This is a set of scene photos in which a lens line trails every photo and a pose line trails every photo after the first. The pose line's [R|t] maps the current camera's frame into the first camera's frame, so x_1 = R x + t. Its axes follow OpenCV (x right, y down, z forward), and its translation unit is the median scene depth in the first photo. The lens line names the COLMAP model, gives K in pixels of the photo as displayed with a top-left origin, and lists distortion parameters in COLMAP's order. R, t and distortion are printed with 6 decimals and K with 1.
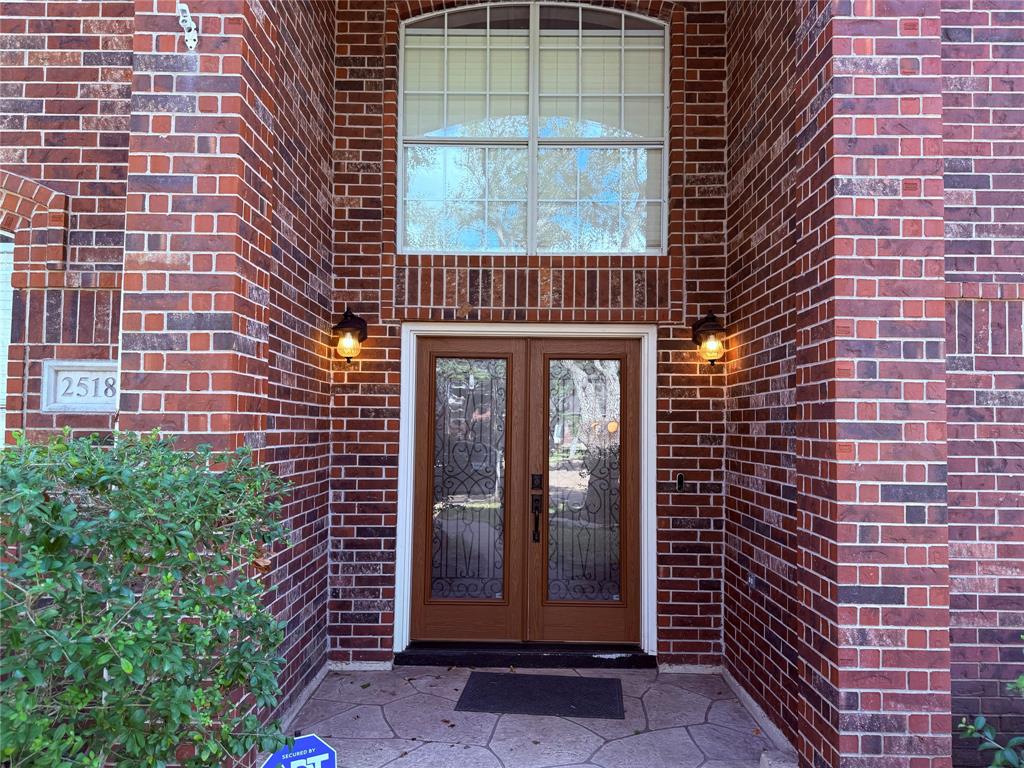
lens RADIAL K [[740.4, 0, 511.0], [0, 740.4, 389.7], [0, 0, 1]] dist [0.091391, -0.096289]
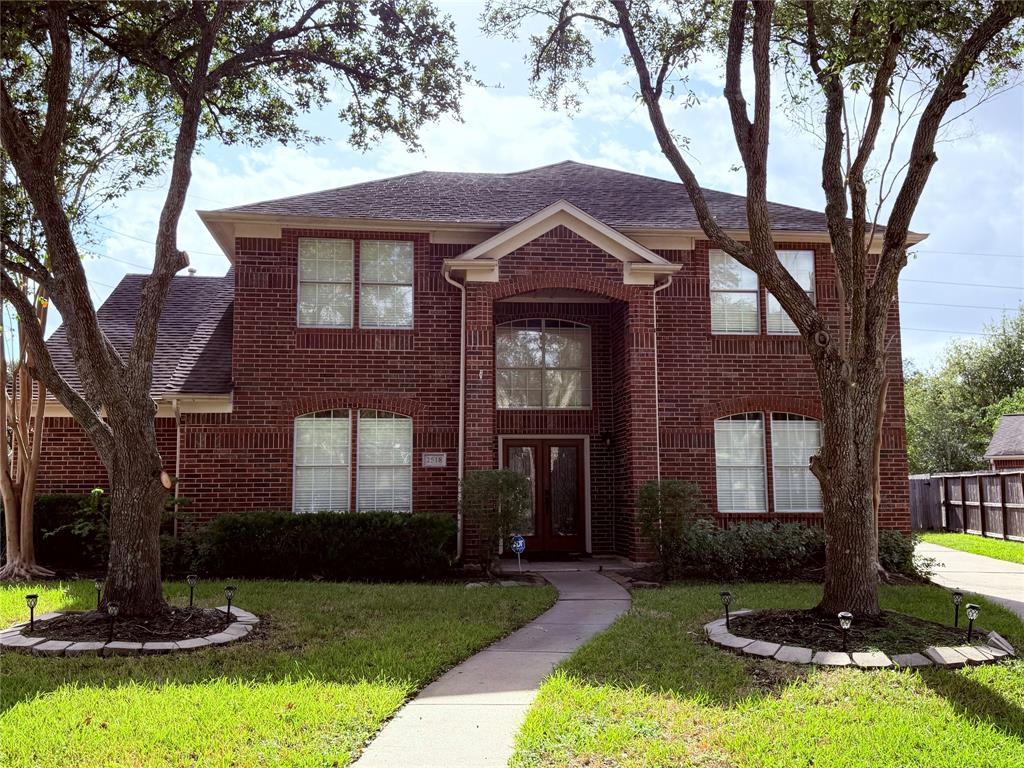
lens RADIAL K [[976.9, 0, 512.0], [0, 976.9, 384.0], [0, 0, 1]] dist [0.187687, 0.000351]
pose [[0.991013, -0.003420, 0.133719, -0.805150], [0.012507, 0.997663, -0.067170, -0.045249], [-0.133177, 0.068239, 0.988740, -3.604721]]
